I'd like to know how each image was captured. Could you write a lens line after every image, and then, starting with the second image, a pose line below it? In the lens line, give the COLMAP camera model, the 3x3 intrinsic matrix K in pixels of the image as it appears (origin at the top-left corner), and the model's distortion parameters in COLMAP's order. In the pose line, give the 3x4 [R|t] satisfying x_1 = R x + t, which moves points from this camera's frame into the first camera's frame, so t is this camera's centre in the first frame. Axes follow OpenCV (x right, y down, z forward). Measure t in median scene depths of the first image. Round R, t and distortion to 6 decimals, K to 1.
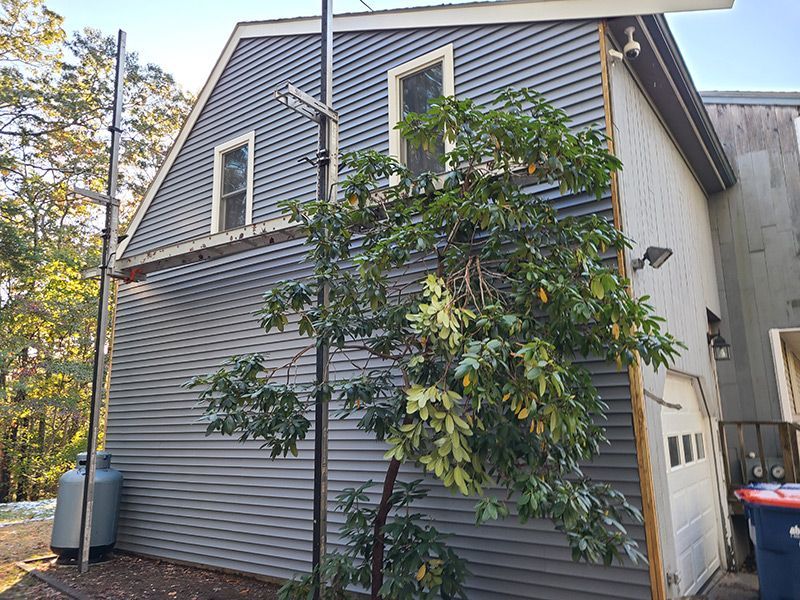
lens RADIAL K [[630.2, 0, 396.8], [0, 630.2, 310.0], [0, 0, 1]] dist [0.072029, -0.042781]
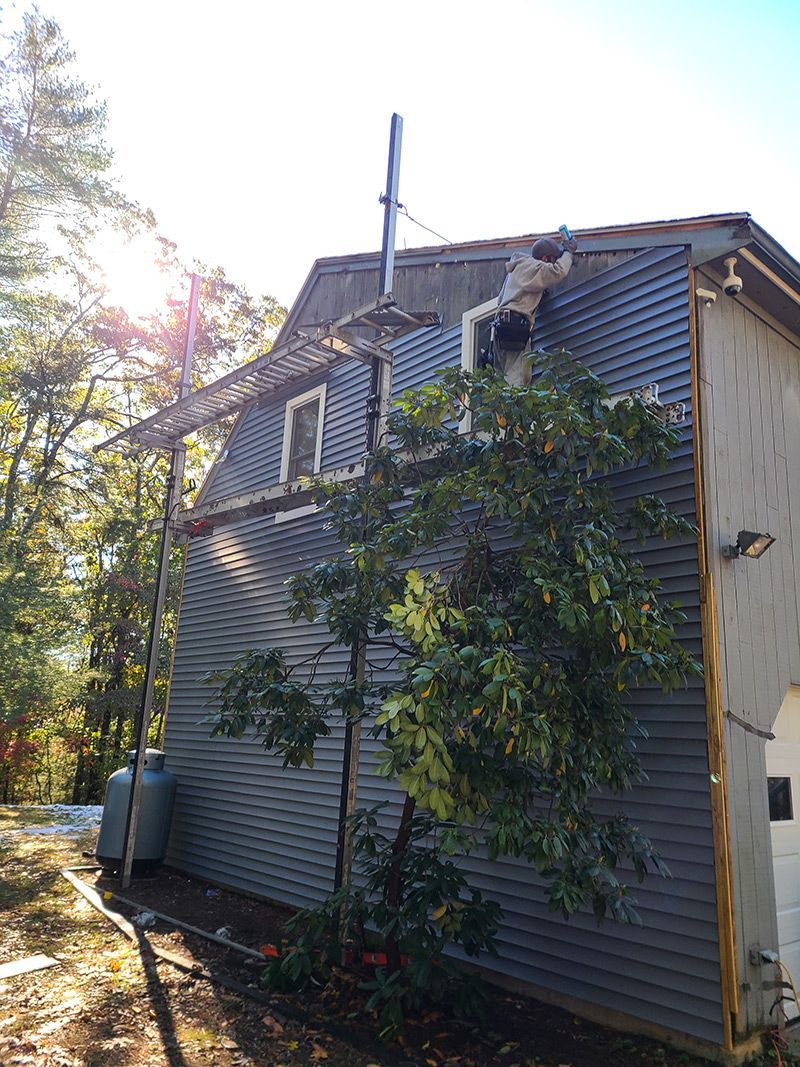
lens RADIAL K [[840.5, 0, 397.1], [0, 840.5, 535.8], [0, 0, 1]] dist [0.072029, -0.042781]
pose [[0.974636, 0.005069, -0.223738, 0.203053], [-0.017481, 0.998413, -0.053528, -0.027051], [0.223112, 0.056082, 0.973178, -0.125384]]
